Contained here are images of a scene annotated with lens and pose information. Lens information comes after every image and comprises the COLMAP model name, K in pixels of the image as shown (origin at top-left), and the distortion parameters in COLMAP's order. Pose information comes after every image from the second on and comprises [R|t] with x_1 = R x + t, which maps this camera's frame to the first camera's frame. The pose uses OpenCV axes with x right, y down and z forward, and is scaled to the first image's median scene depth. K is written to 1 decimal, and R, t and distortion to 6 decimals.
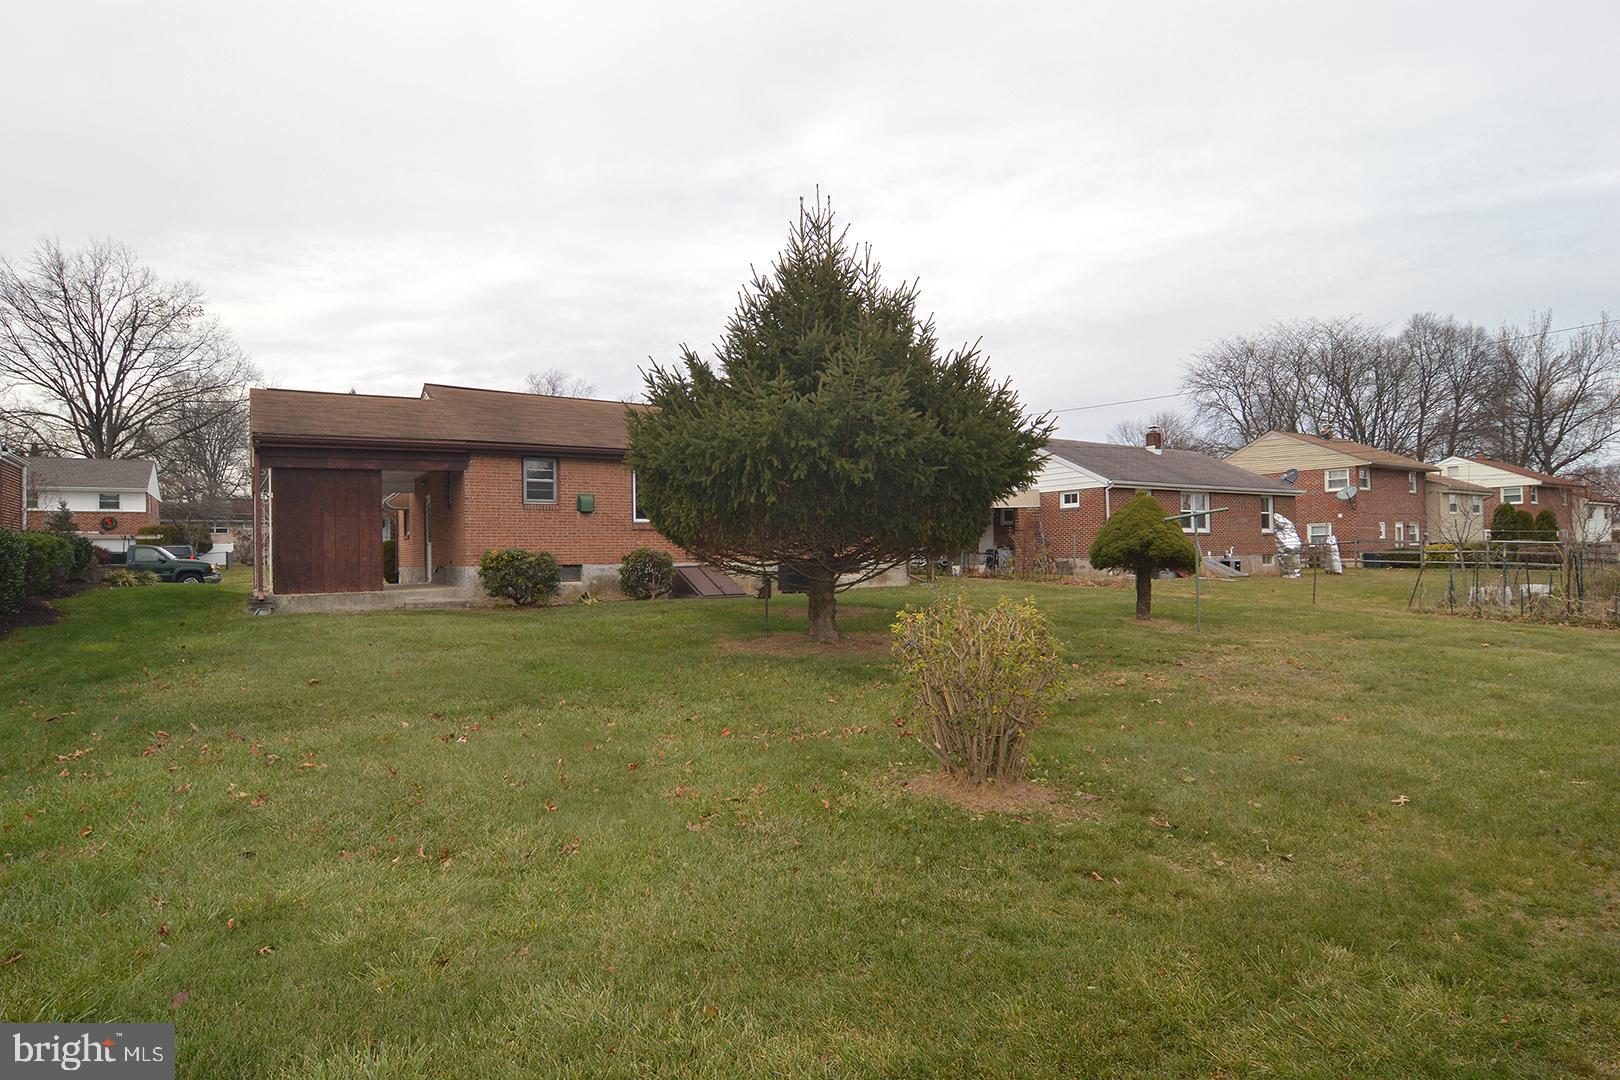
lens RADIAL K [[893.4, 0, 829.4], [0, 893.4, 540.3], [0, 0, 1]] dist [-0.002695, -0.010628]
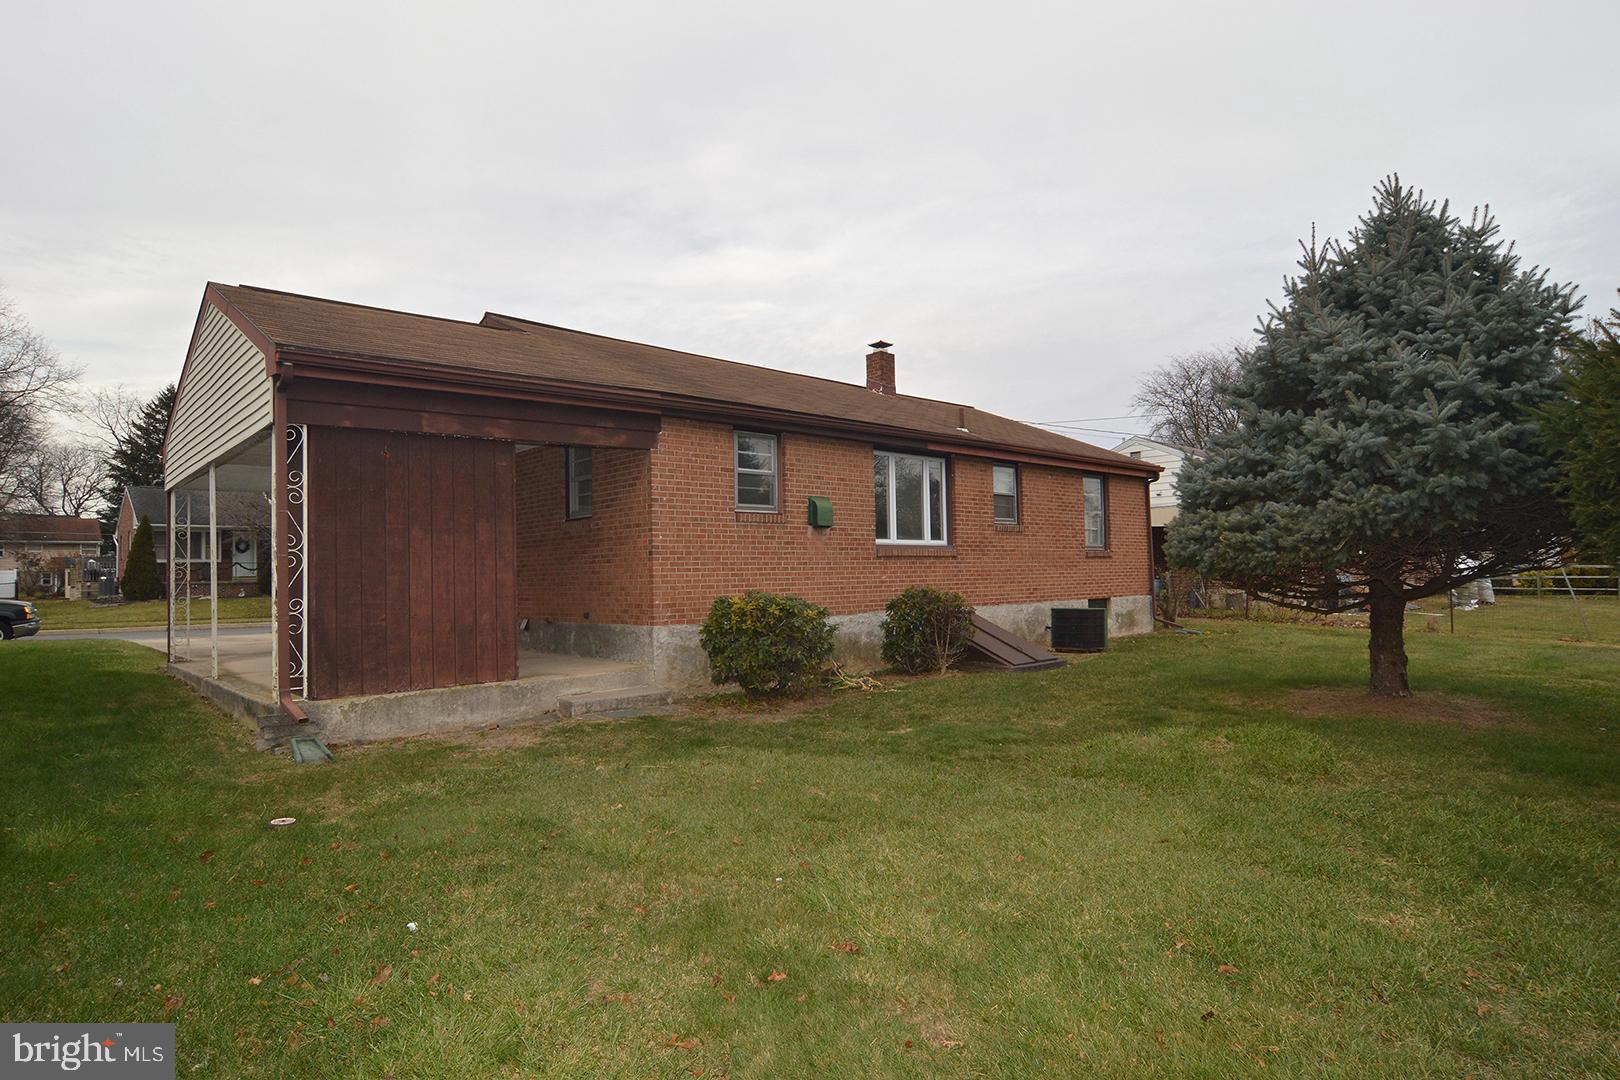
lens RADIAL K [[893.4, 0, 829.4], [0, 893.4, 540.3], [0, 0, 1]] dist [-0.002695, -0.010628]
pose [[0.980664, -0.008506, 0.195515, -0.411316], [0.017387, 0.998891, -0.043753, 0.003020], [-0.194926, 0.046307, 0.979724, 0.452600]]
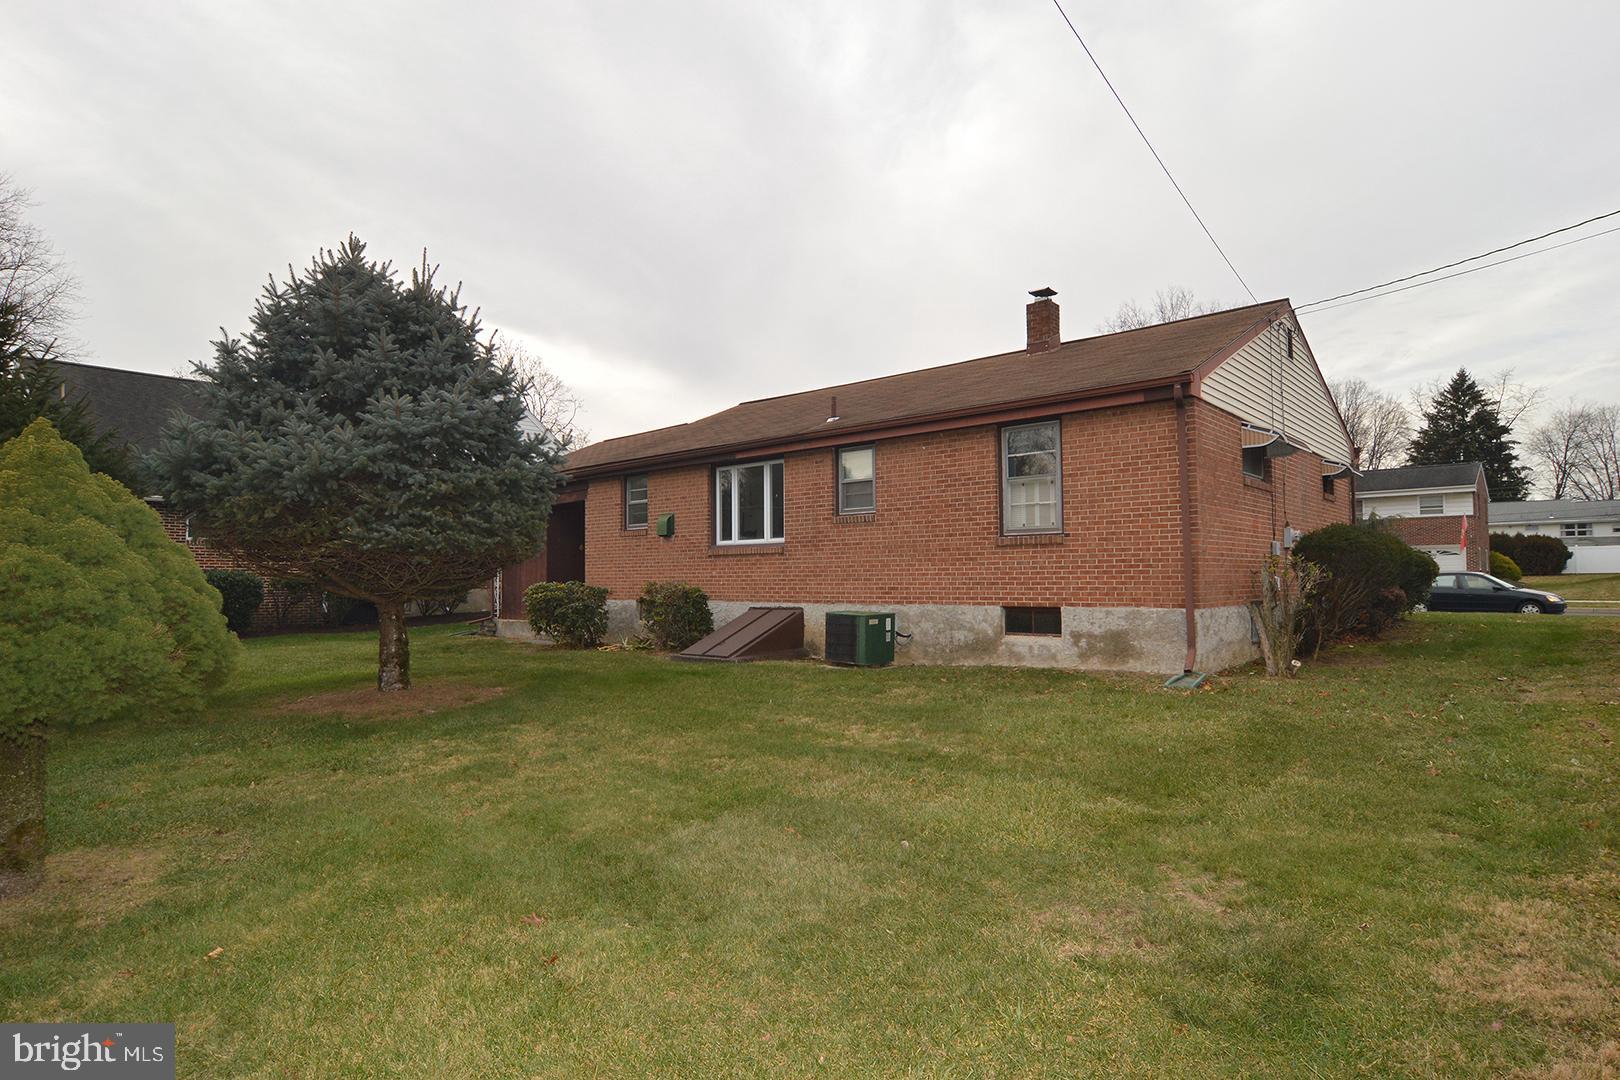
lens RADIAL K [[893.4, 0, 829.4], [0, 893.4, 540.3], [0, 0, 1]] dist [-0.002695, -0.010628]
pose [[0.275167, -0.039354, -0.960591, 0.584935], [0.007126, 0.999218, -0.038895, 0.004831], [0.961370, 0.003858, 0.275232, 0.990979]]
